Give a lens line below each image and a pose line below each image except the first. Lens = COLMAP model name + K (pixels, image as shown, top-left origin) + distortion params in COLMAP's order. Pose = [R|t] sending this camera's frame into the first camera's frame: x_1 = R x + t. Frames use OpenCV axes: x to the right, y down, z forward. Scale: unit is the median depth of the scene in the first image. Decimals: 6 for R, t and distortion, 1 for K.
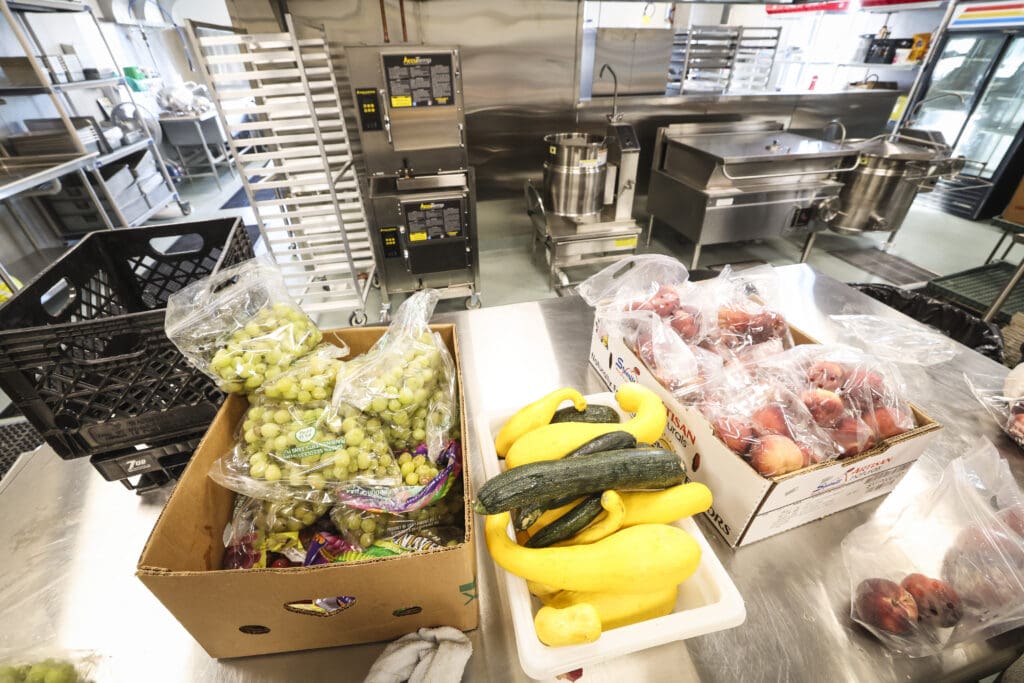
lens RADIAL K [[437.5, 0, 512.0], [0, 437.5, 341.5], [0, 0, 1]] dist [-0.039735, 0.011547]
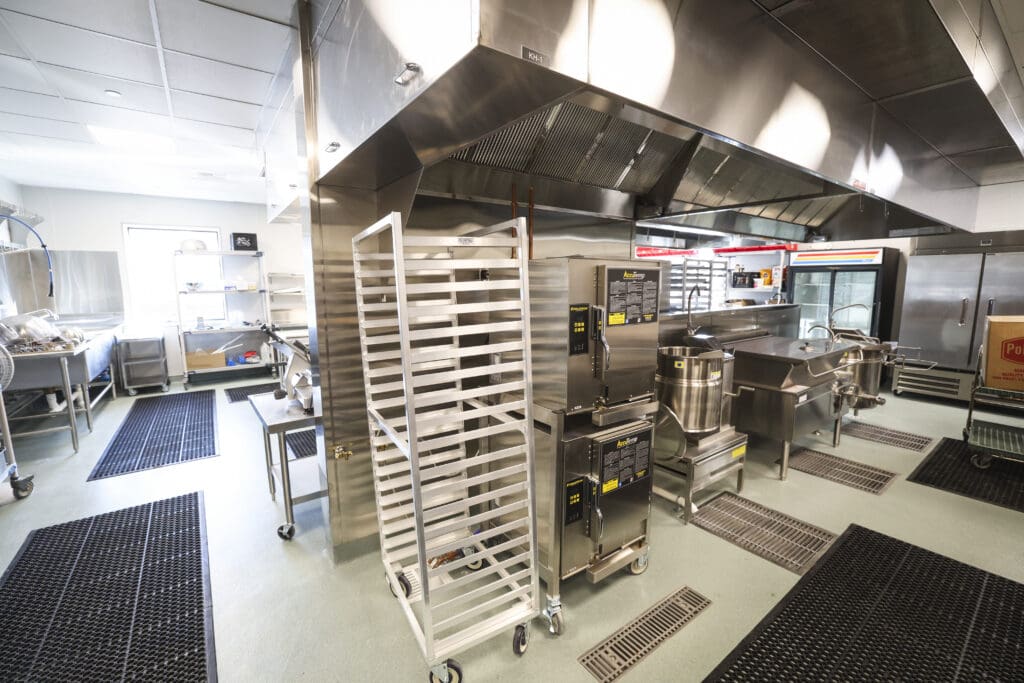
lens RADIAL K [[437.5, 0, 512.0], [0, 437.5, 341.5], [0, 0, 1]] dist [-0.039735, 0.011547]
pose [[0.925031, -0.043587, 0.377384, -0.626806], [0.209434, 0.887310, -0.410874, -0.190461], [-0.316948, 0.459108, 0.829918, 0.343507]]
